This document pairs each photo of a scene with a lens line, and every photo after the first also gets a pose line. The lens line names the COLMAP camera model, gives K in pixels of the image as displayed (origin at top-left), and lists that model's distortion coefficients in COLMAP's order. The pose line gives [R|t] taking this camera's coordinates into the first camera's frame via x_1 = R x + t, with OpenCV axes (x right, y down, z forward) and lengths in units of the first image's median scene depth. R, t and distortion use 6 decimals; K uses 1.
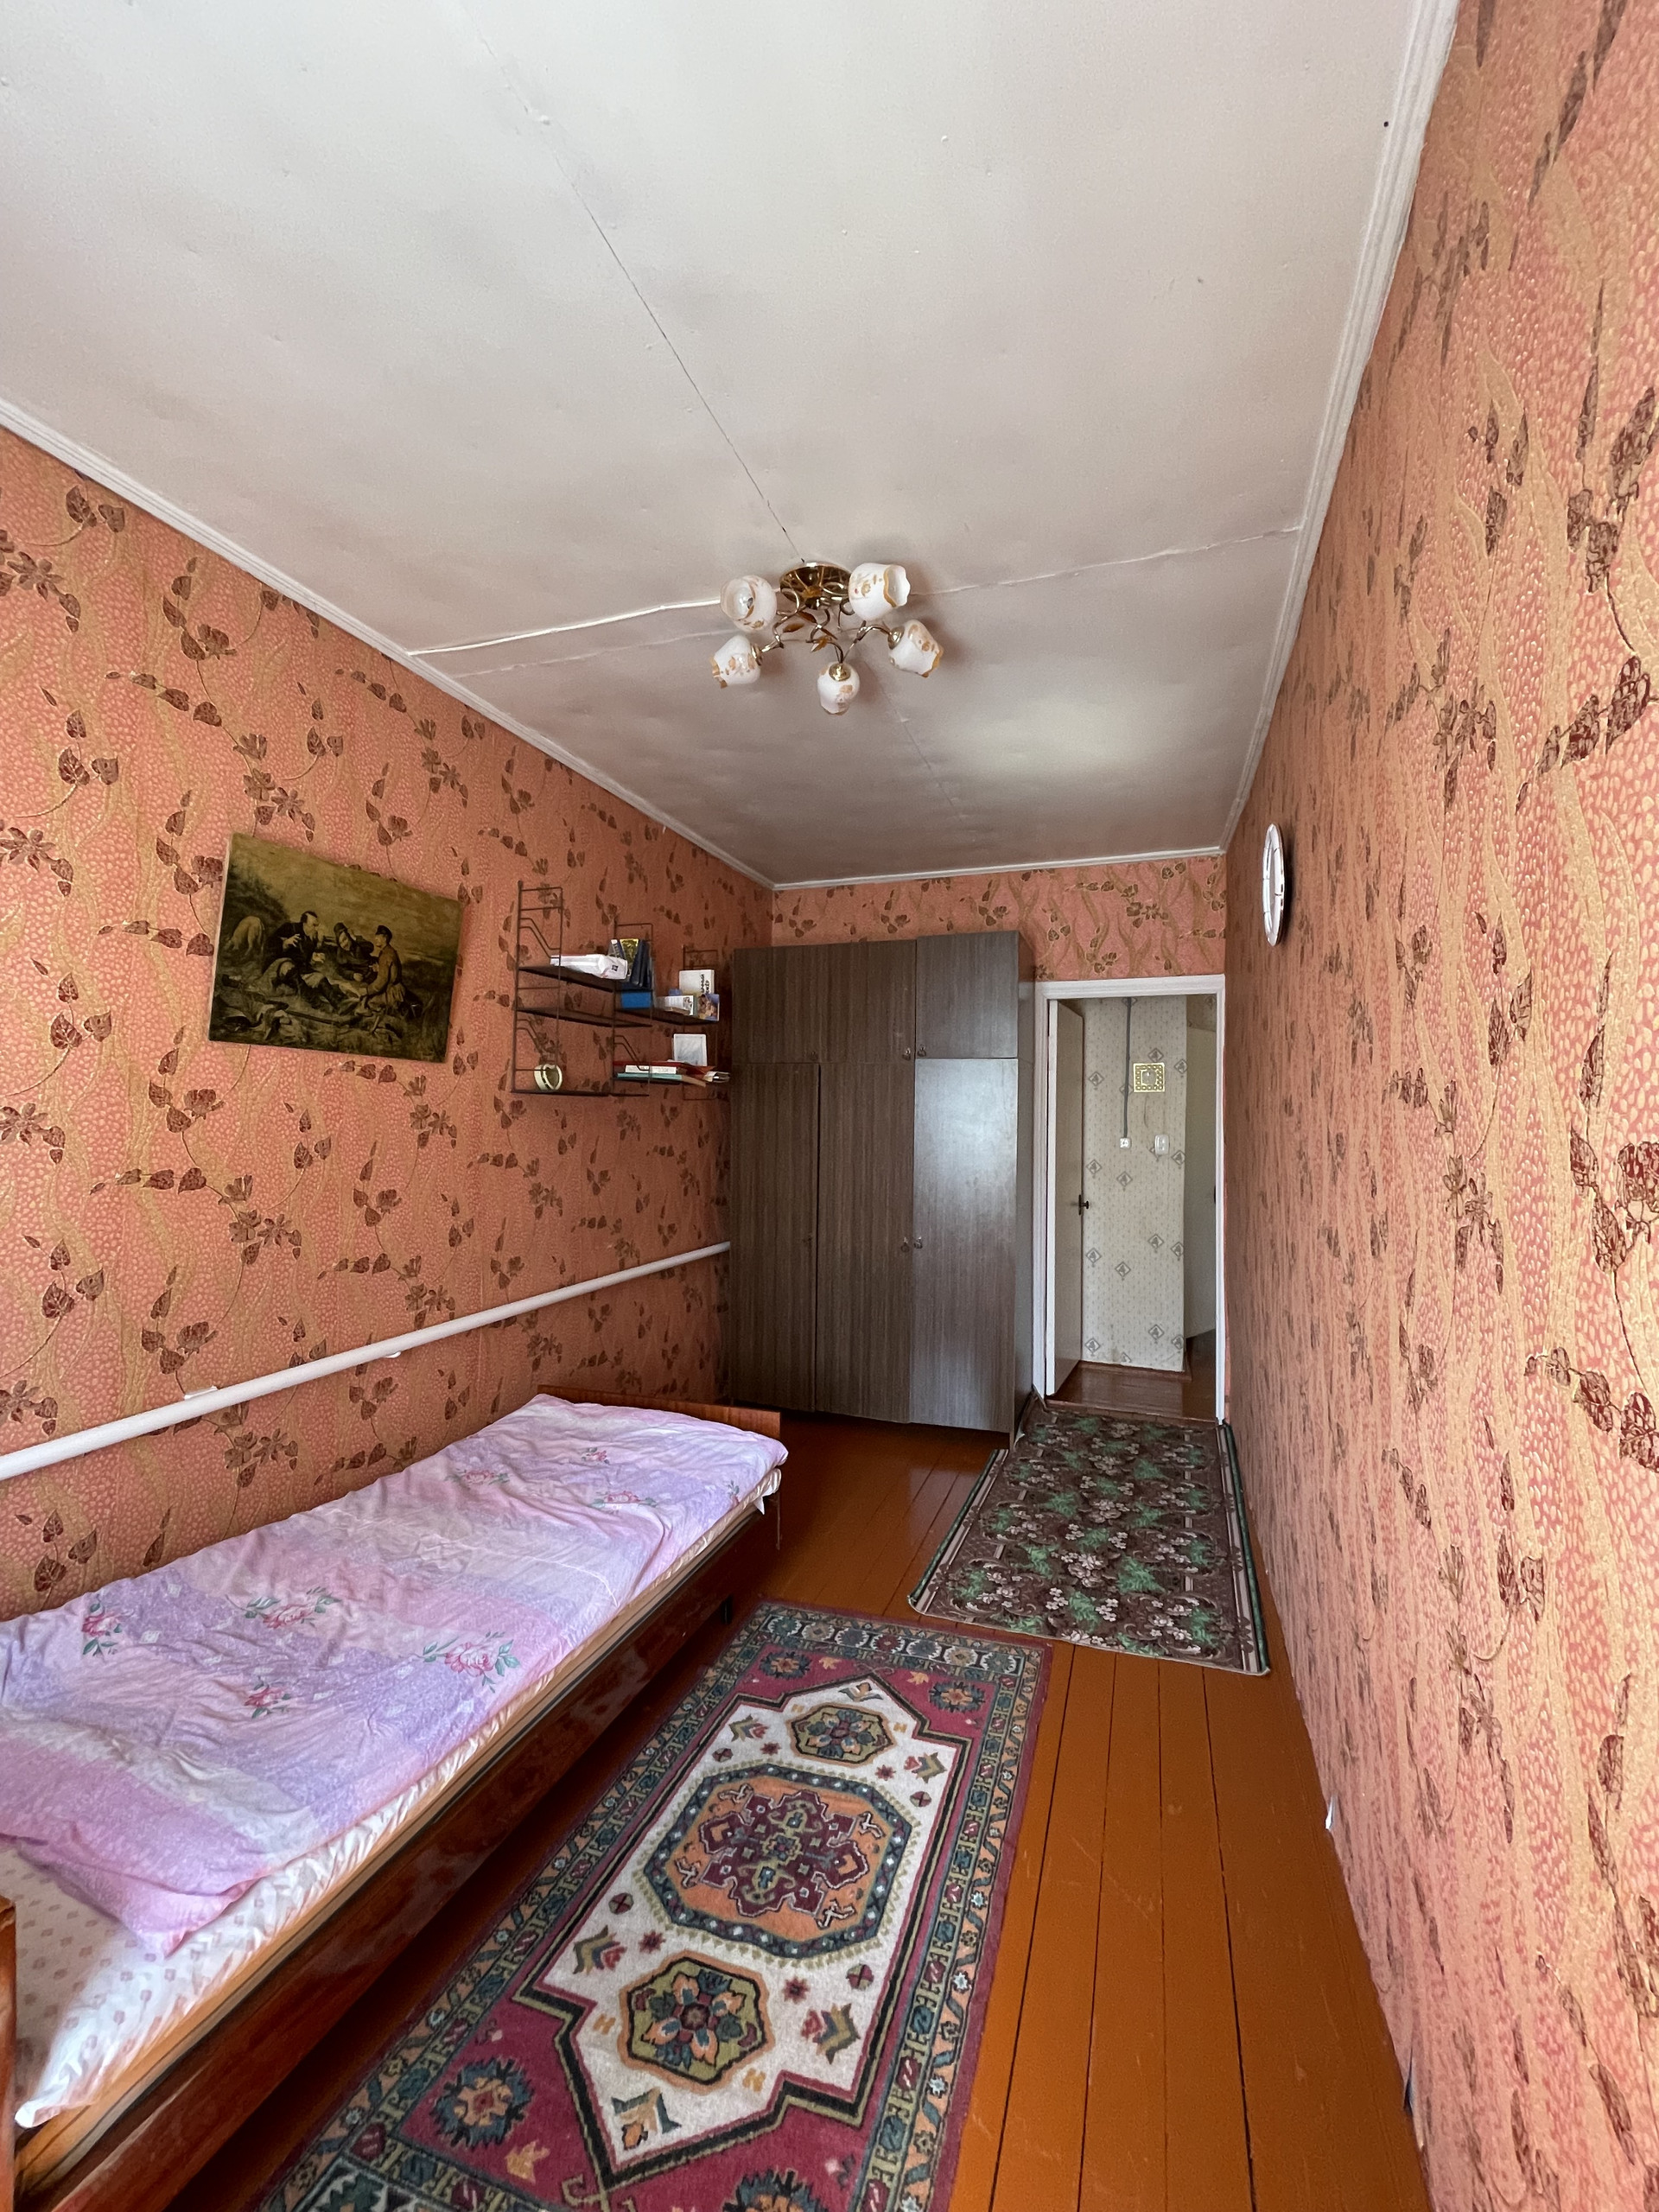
lens RADIAL K [[891.2, 0, 833.9], [0, 891.2, 1107.5], [0, 0, 1]] dist [-0.003698, 0.000126]
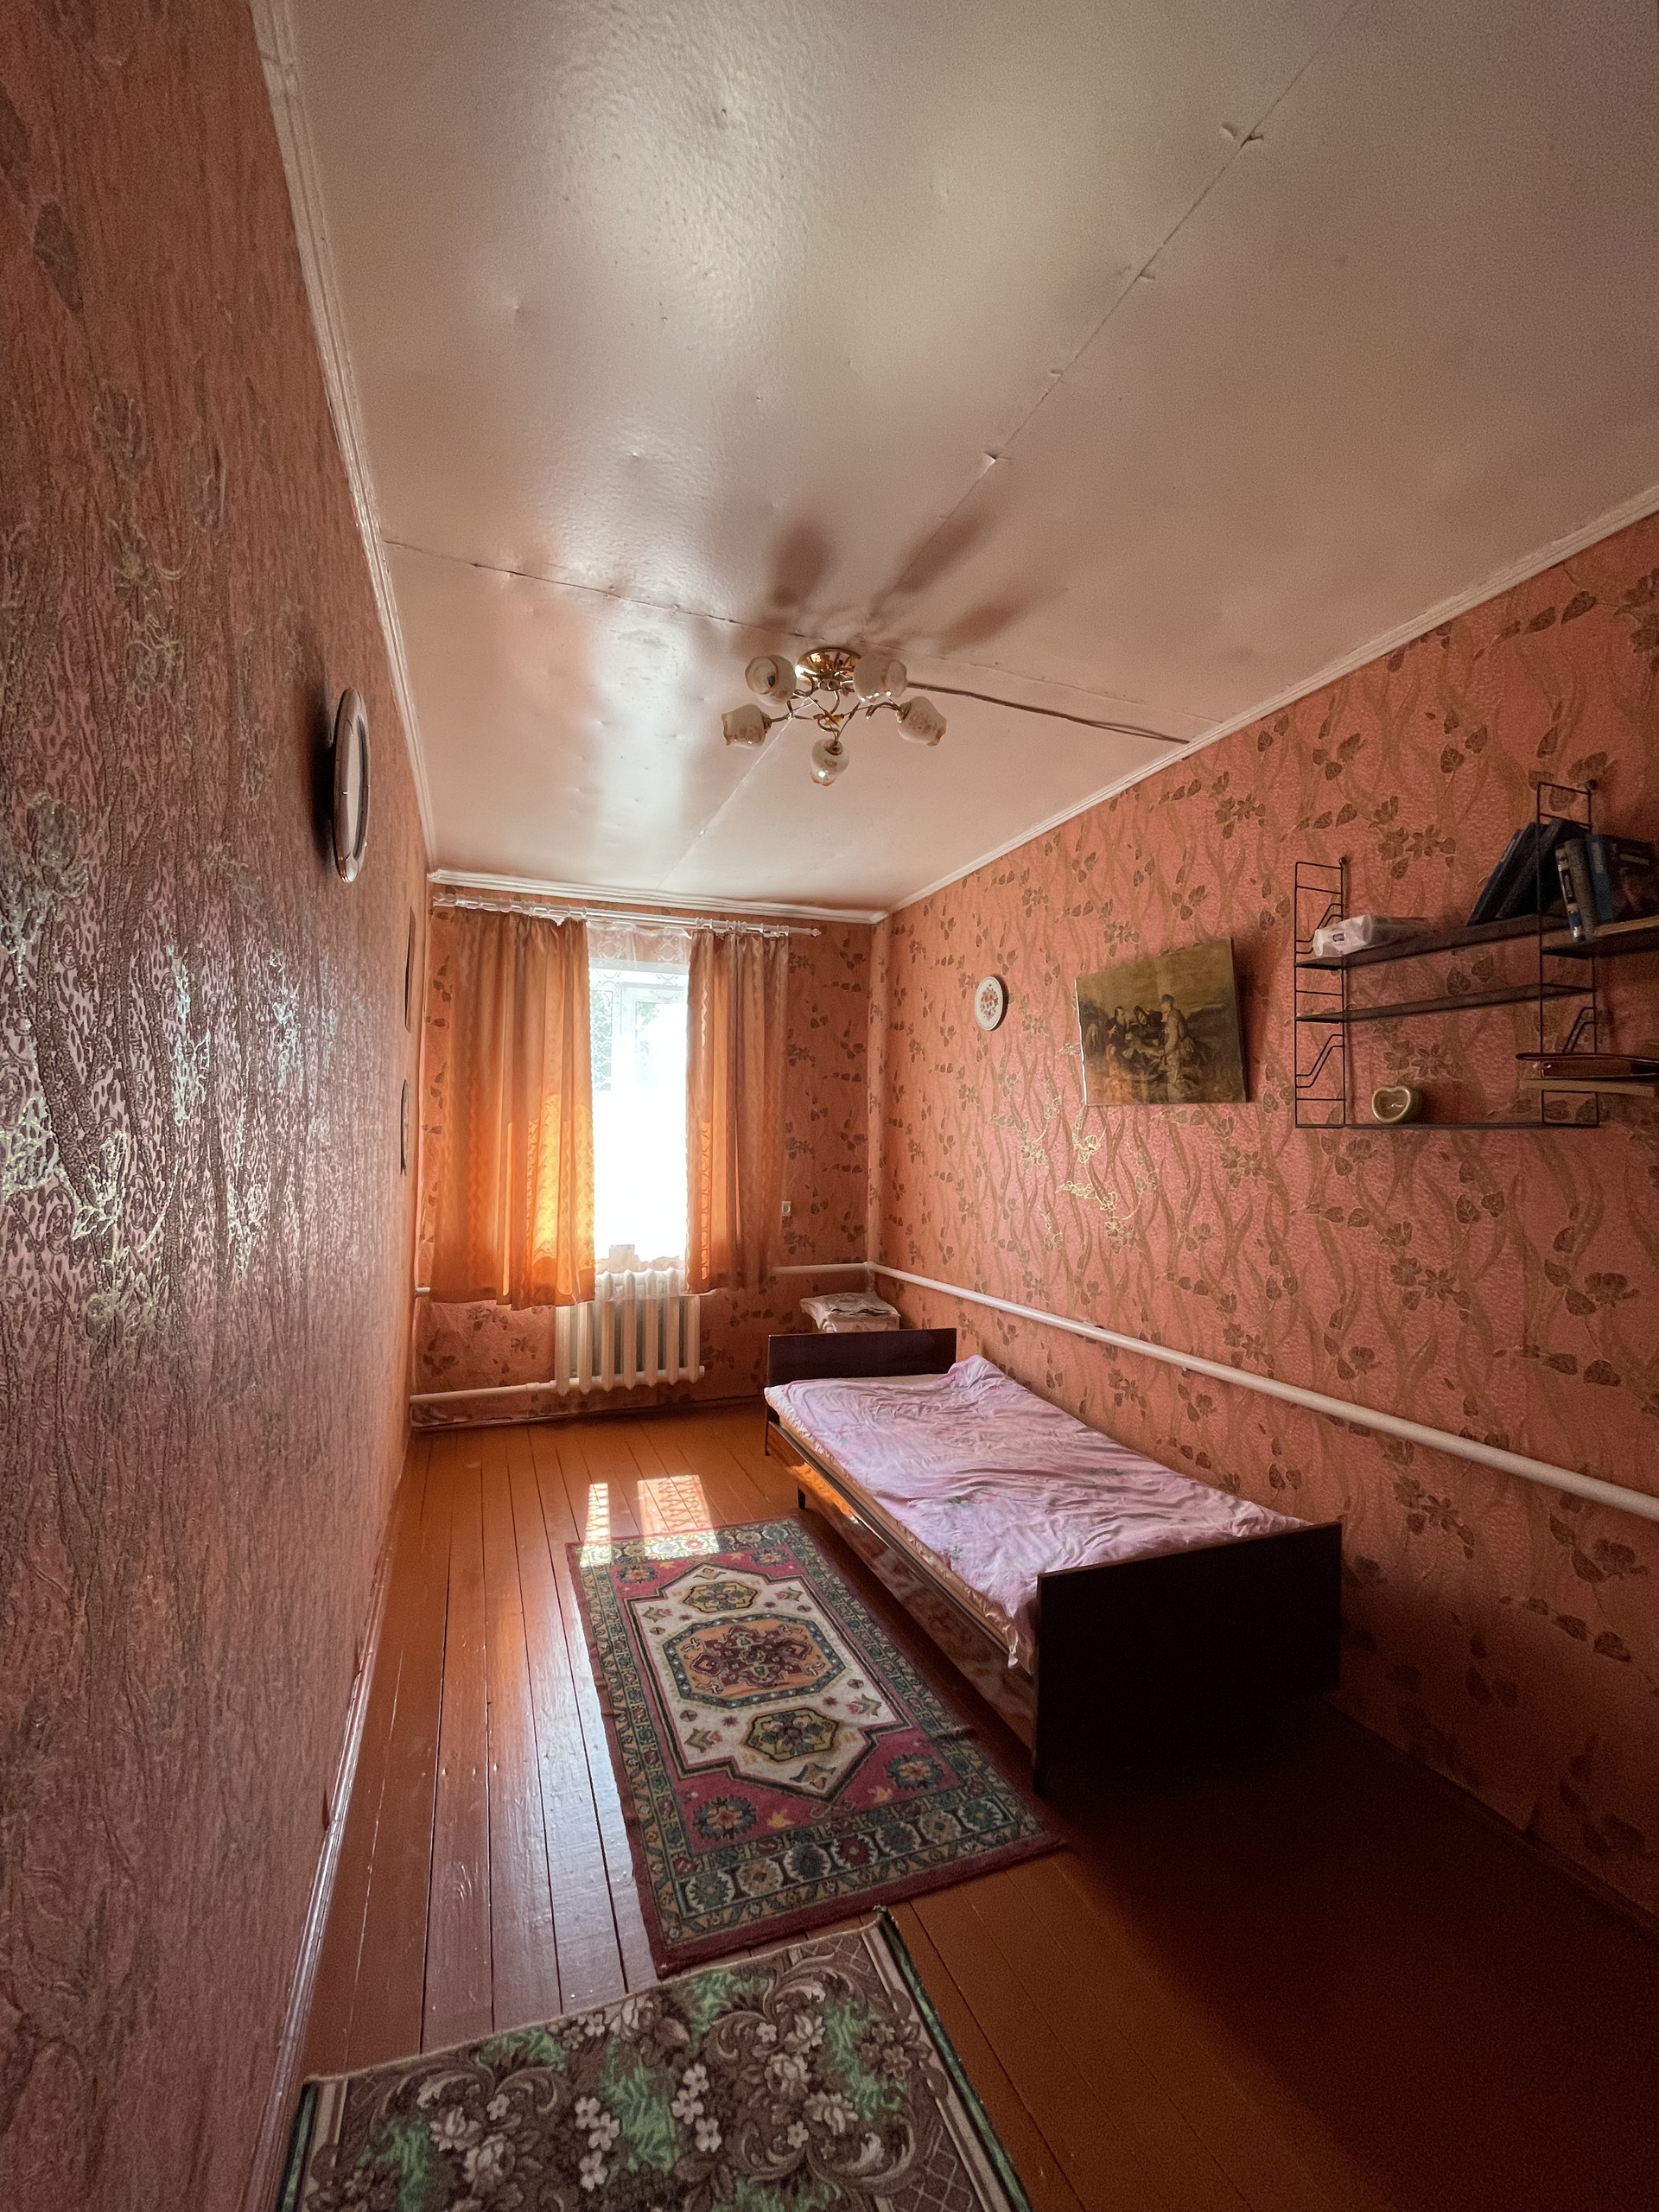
lens RADIAL K [[891.2, 0, 828.3], [0, 891.2, 1109.4], [0, 0, 1]] dist [-0.003698, 0.000126]
pose [[-0.751952, -0.042019, -0.657877, 0.662606], [-0.015050, 0.998801, -0.046591, 0.012636], [0.659046, -0.025133, -0.751683, 1.739780]]
